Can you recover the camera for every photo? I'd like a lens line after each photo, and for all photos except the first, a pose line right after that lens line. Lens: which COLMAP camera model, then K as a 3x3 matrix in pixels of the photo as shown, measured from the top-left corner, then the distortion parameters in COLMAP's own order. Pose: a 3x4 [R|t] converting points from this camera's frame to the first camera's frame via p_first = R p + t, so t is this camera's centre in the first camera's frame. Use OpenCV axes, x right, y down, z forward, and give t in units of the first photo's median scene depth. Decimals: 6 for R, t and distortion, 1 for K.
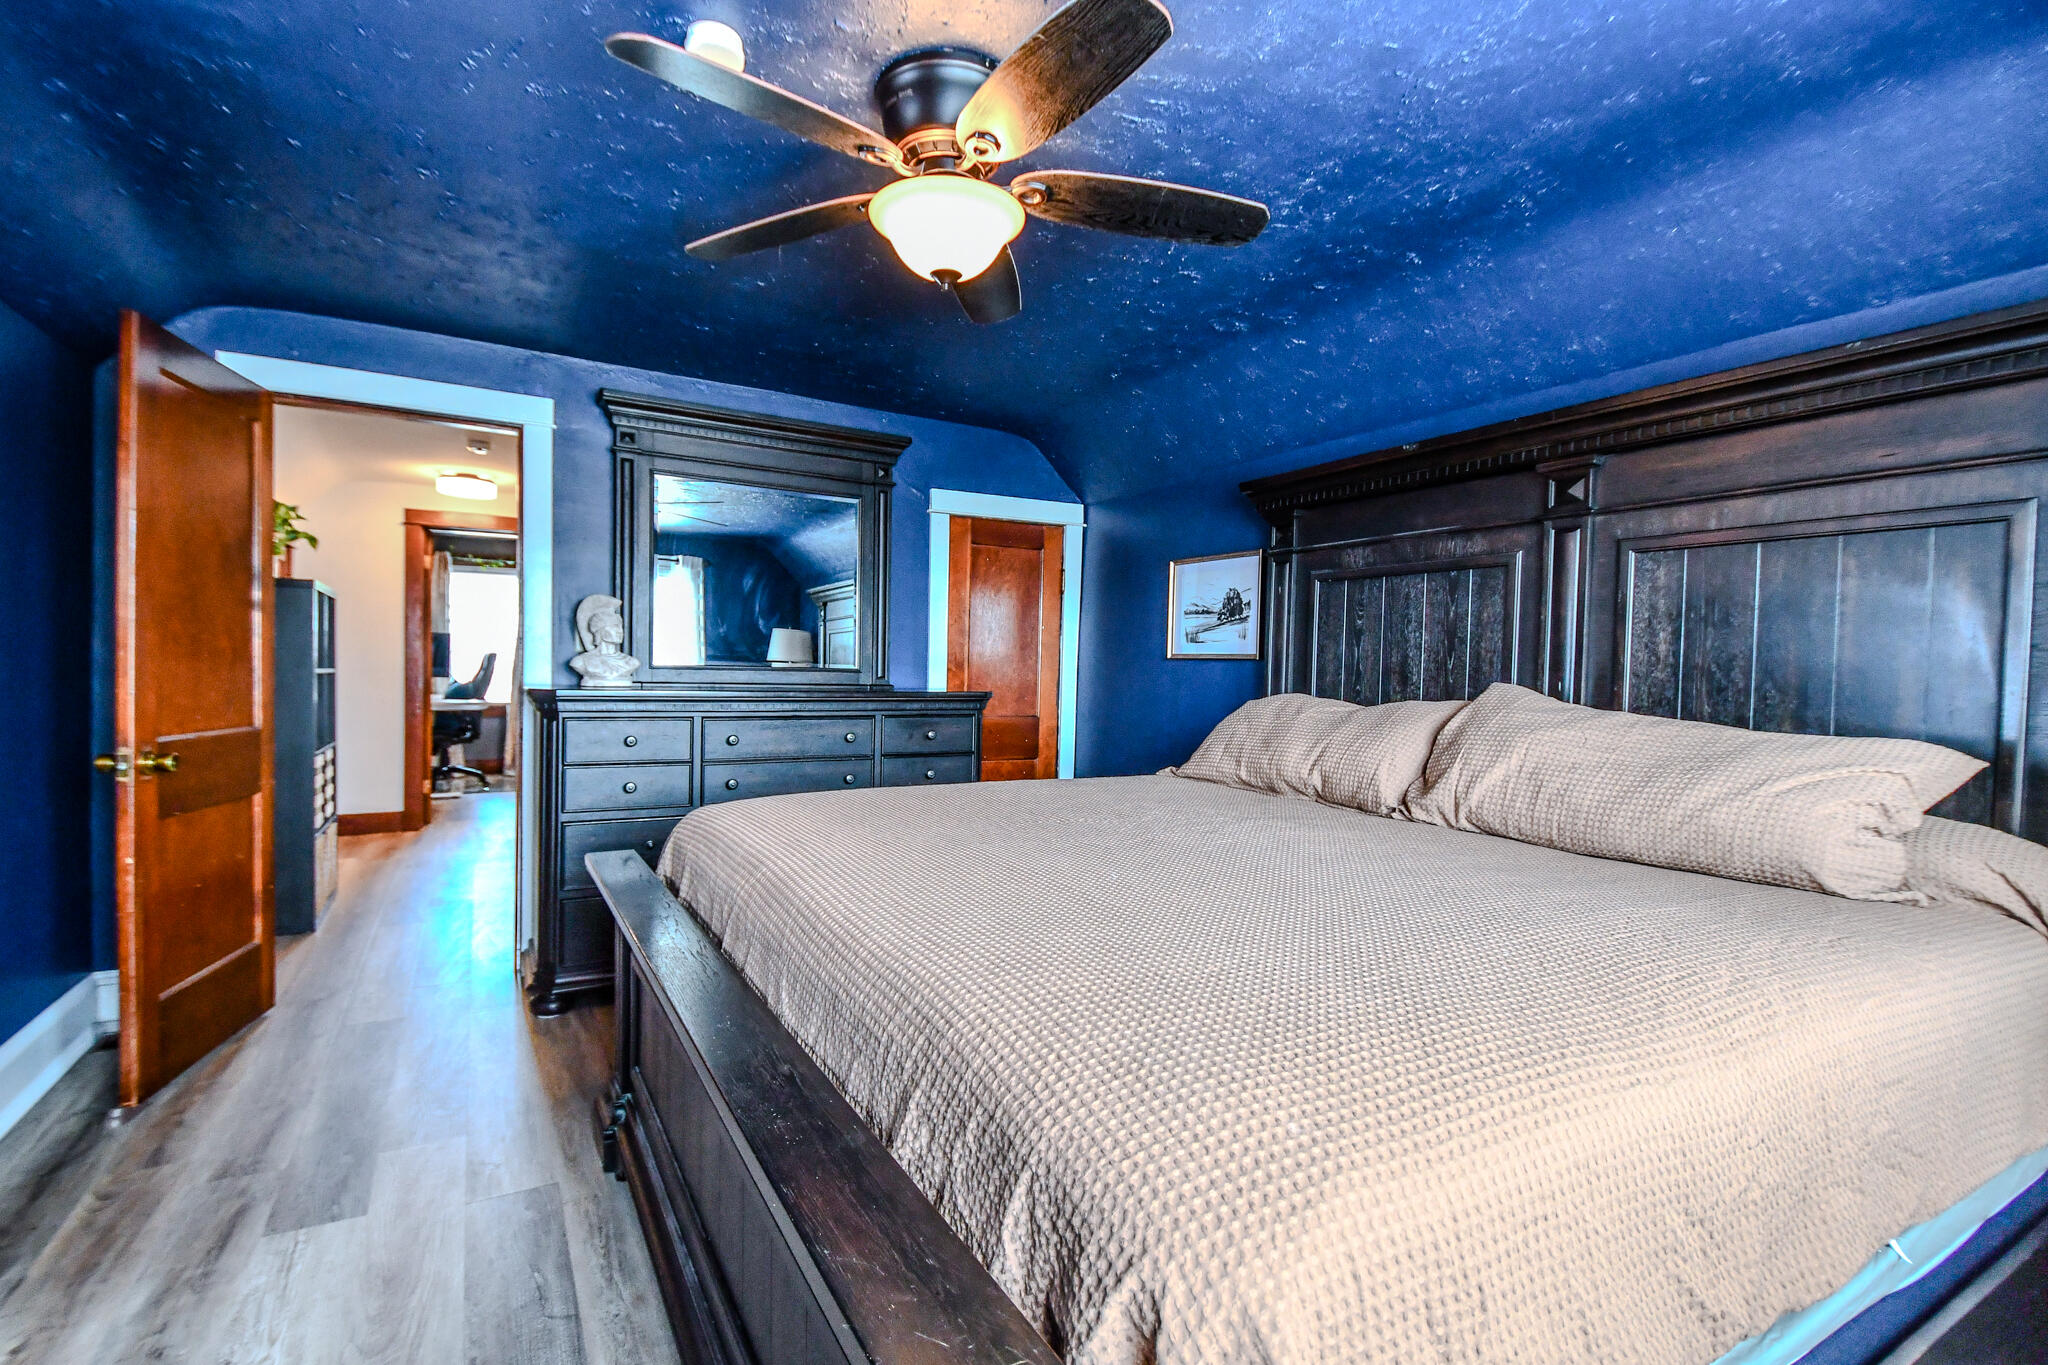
lens RADIAL K [[917.0, 0, 990.5], [0, 917.0, 695.6], [0, 0, 1]] dist [0.000395, -0.009856]
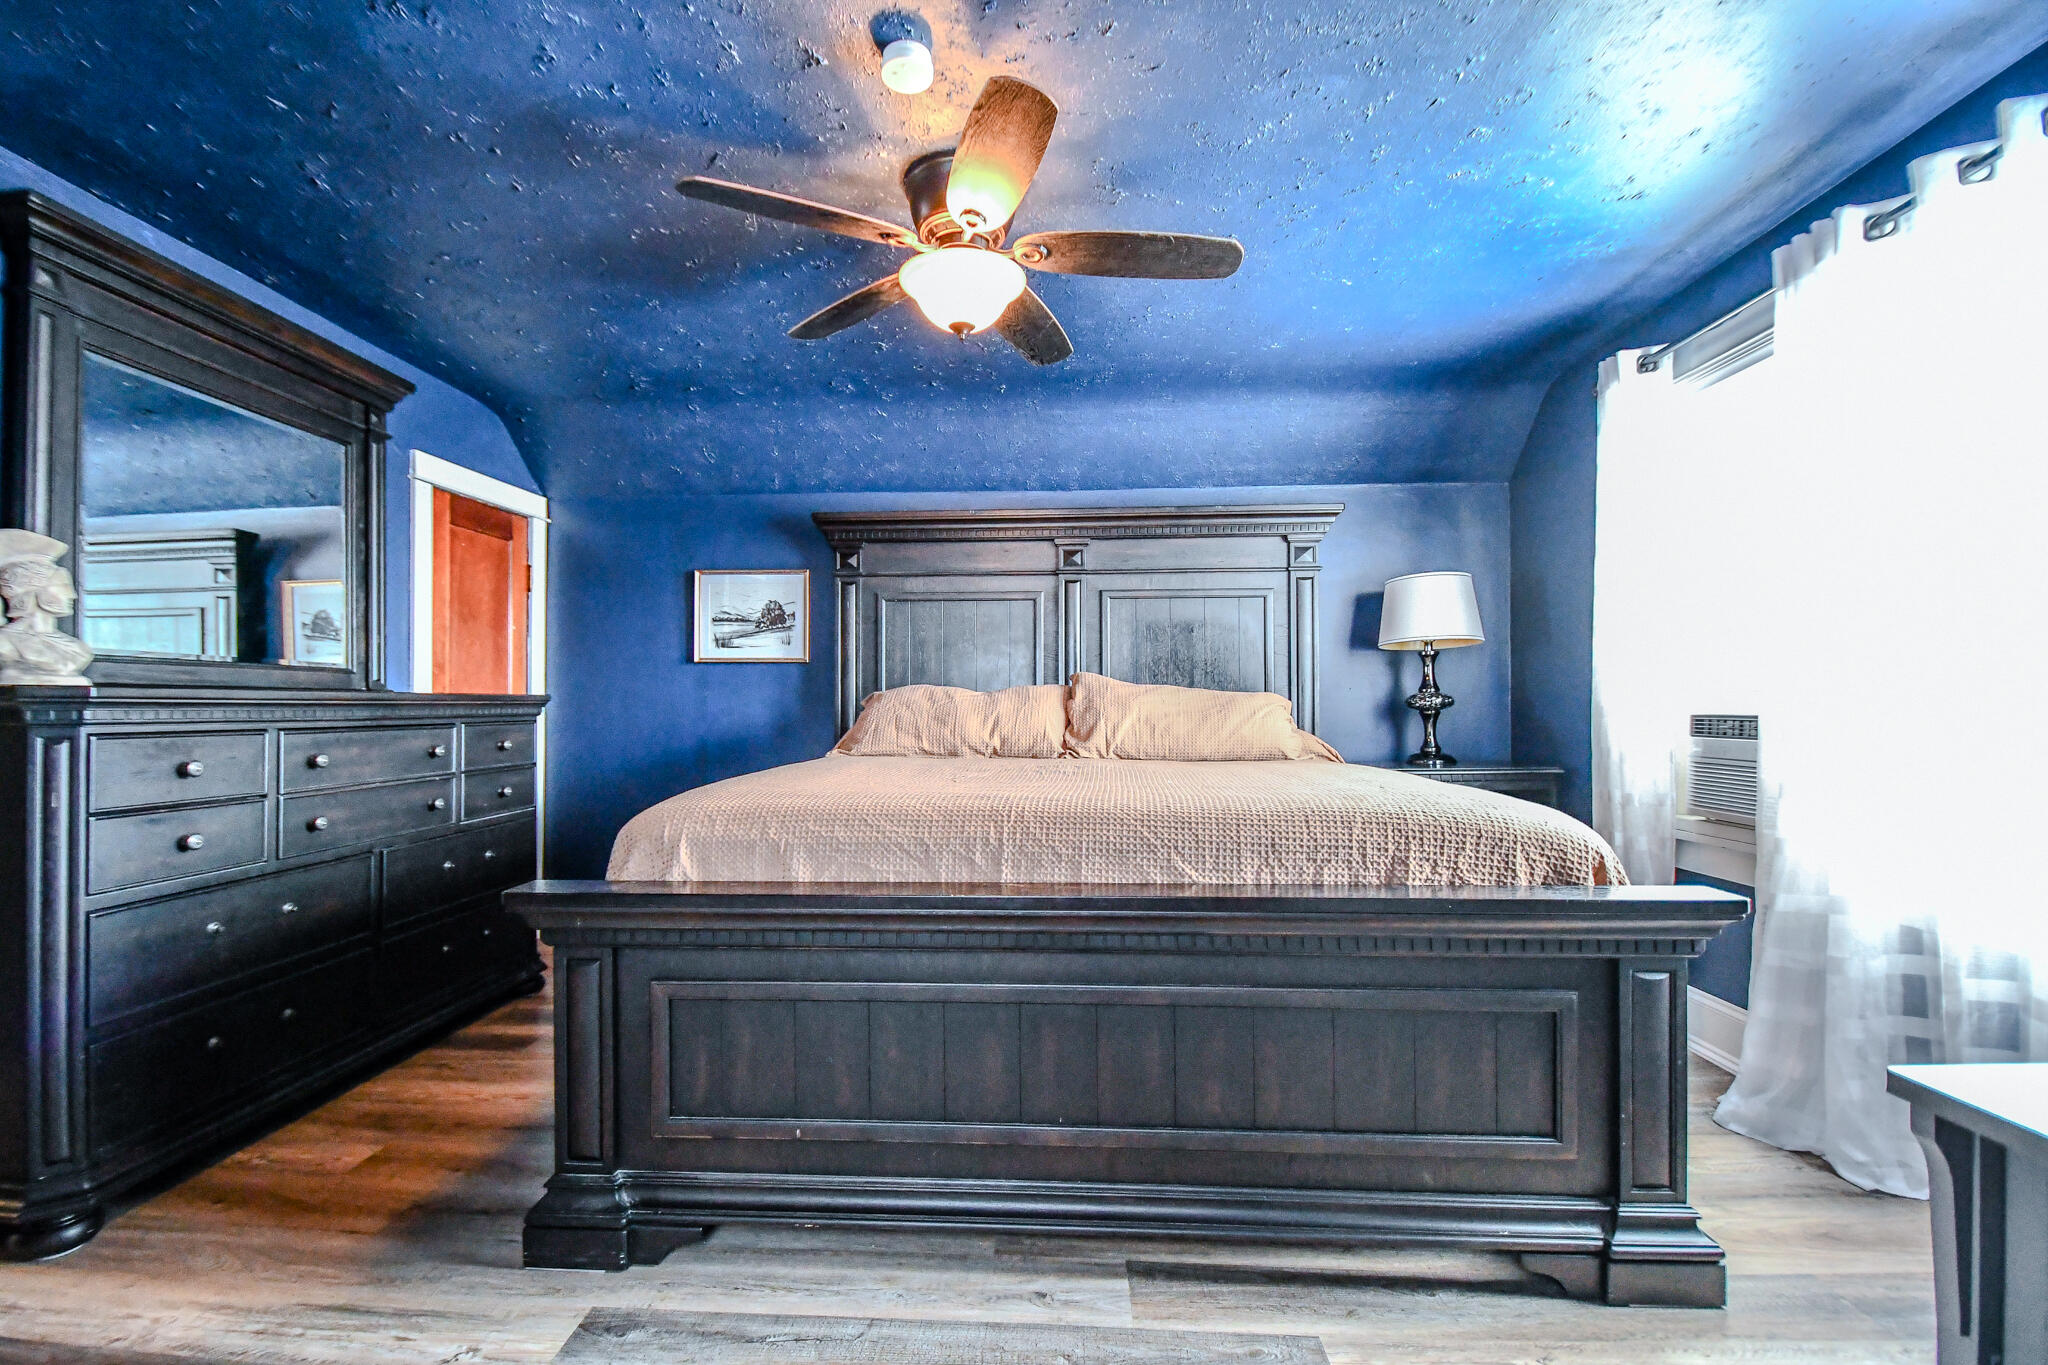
lens RADIAL K [[890.9, 0, 994.8], [0, 890.9, 696.3], [0, 0, 1]] dist [0.010708, -0.020507]
pose [[0.540485, -0.013891, 0.841239, -0.533053], [0.036916, 0.999292, -0.007217, 0.021325], [-0.840543, 0.034956, 0.540616, 0.172771]]
